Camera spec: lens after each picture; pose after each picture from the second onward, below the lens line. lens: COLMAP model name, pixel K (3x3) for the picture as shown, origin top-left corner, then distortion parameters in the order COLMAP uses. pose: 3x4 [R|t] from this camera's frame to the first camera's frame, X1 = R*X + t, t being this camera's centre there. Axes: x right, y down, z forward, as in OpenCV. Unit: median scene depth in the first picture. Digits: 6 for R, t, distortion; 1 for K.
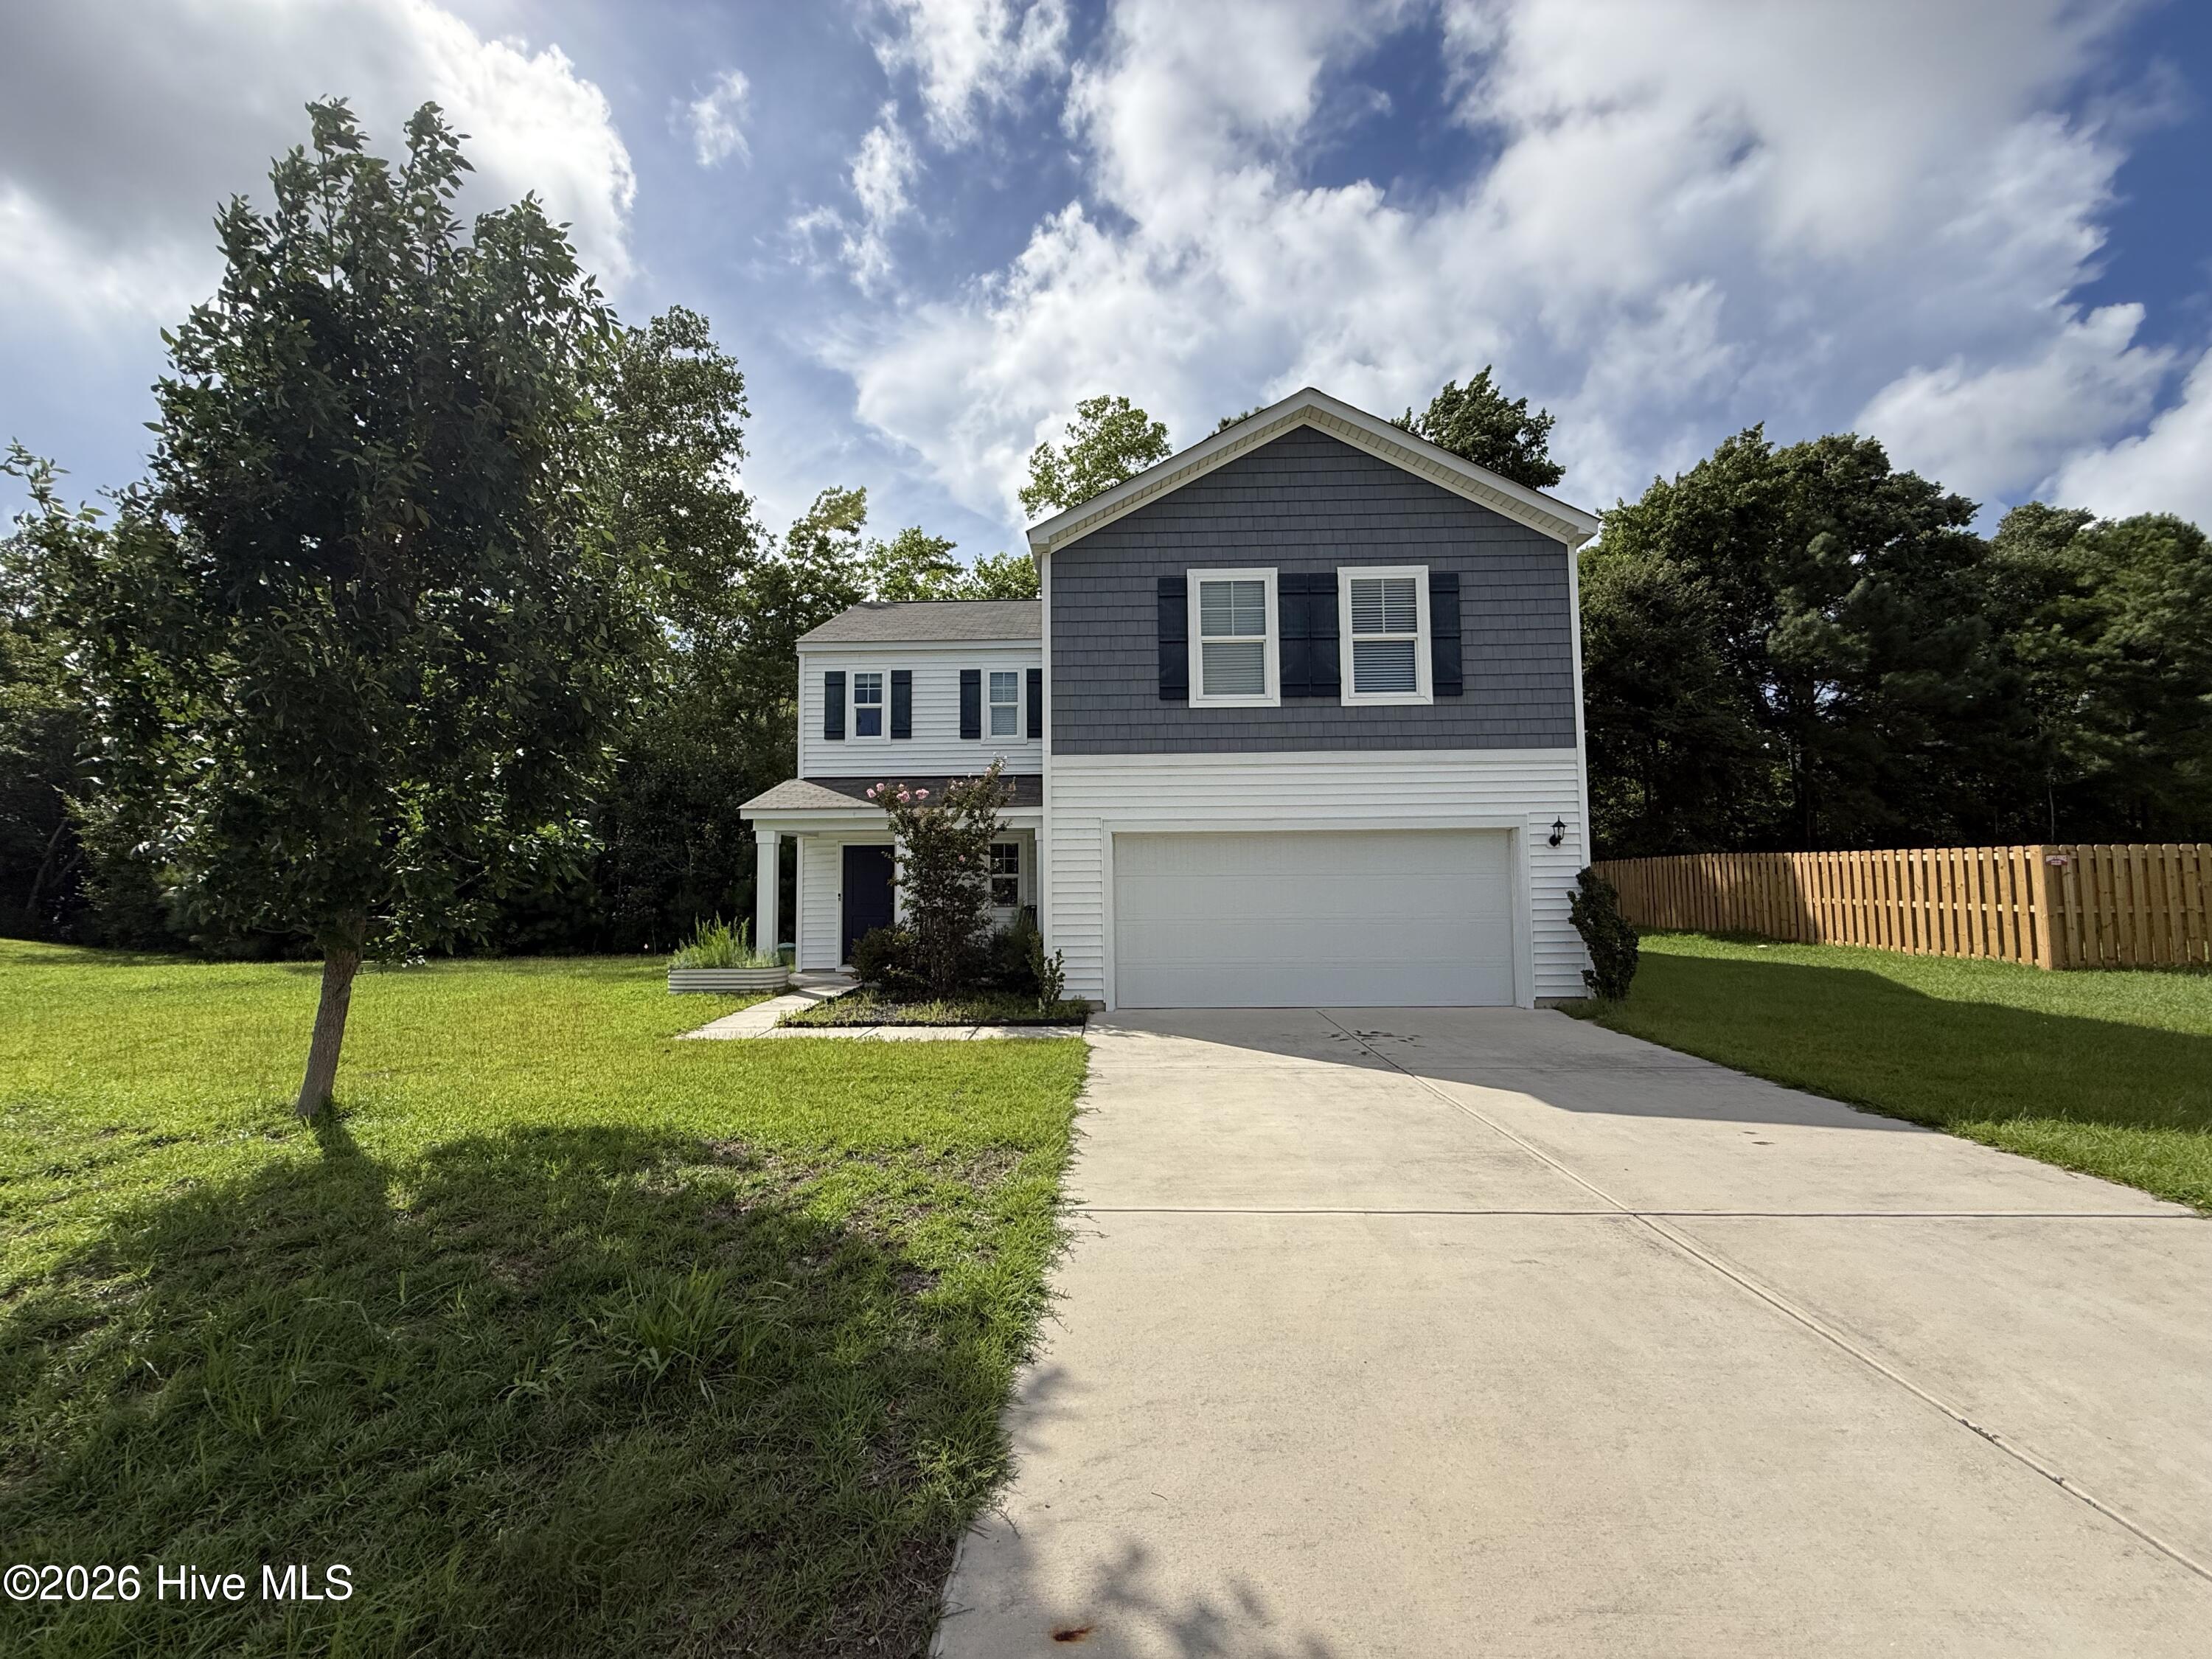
lens RADIAL K [[880.2, 0, 1106.7], [0, 880.2, 824.9], [0, 0, 1]] dist [-0.001615, 0.000379]
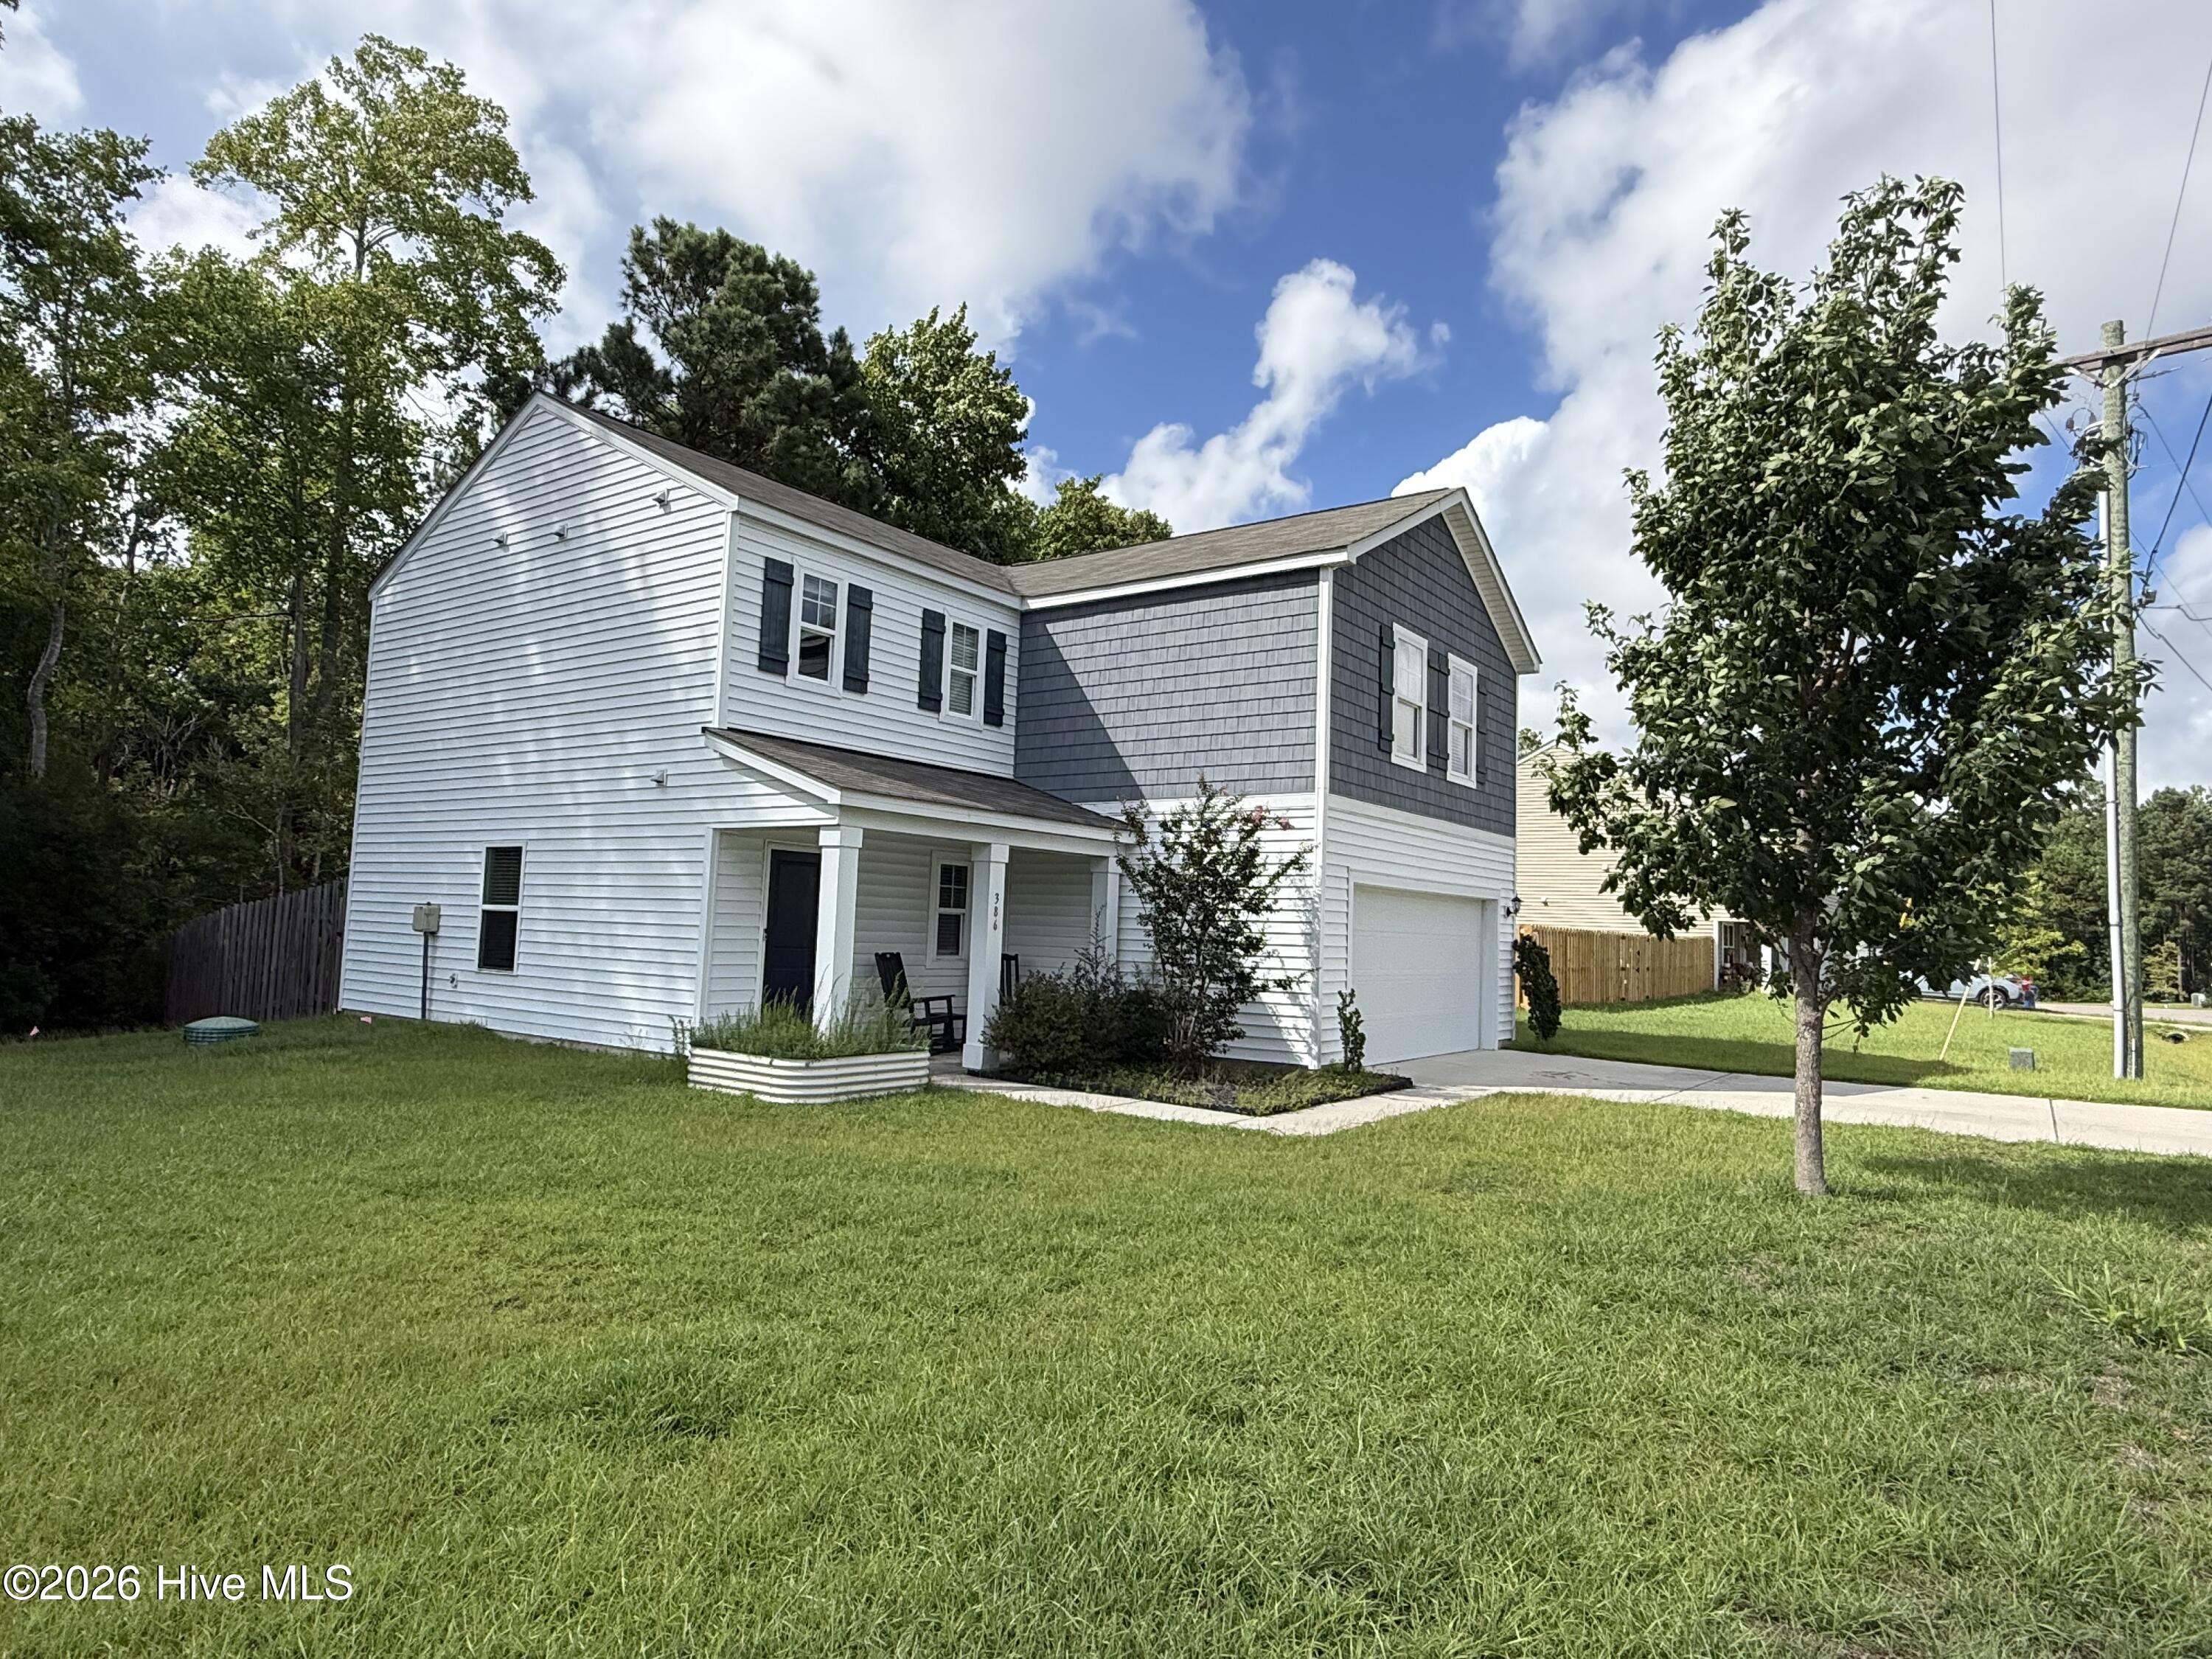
lens RADIAL K [[1283.7, 0, 1106.1], [0, 1283.7, 833.0], [0, 0, 1]] dist [0.006865, 0.000717]
pose [[0.558461, 0.092256, 0.824384, -0.898499], [-0.094742, 0.994387, -0.047100, 0.031914], [-0.824102, -0.051800, 0.564067, 0.309173]]
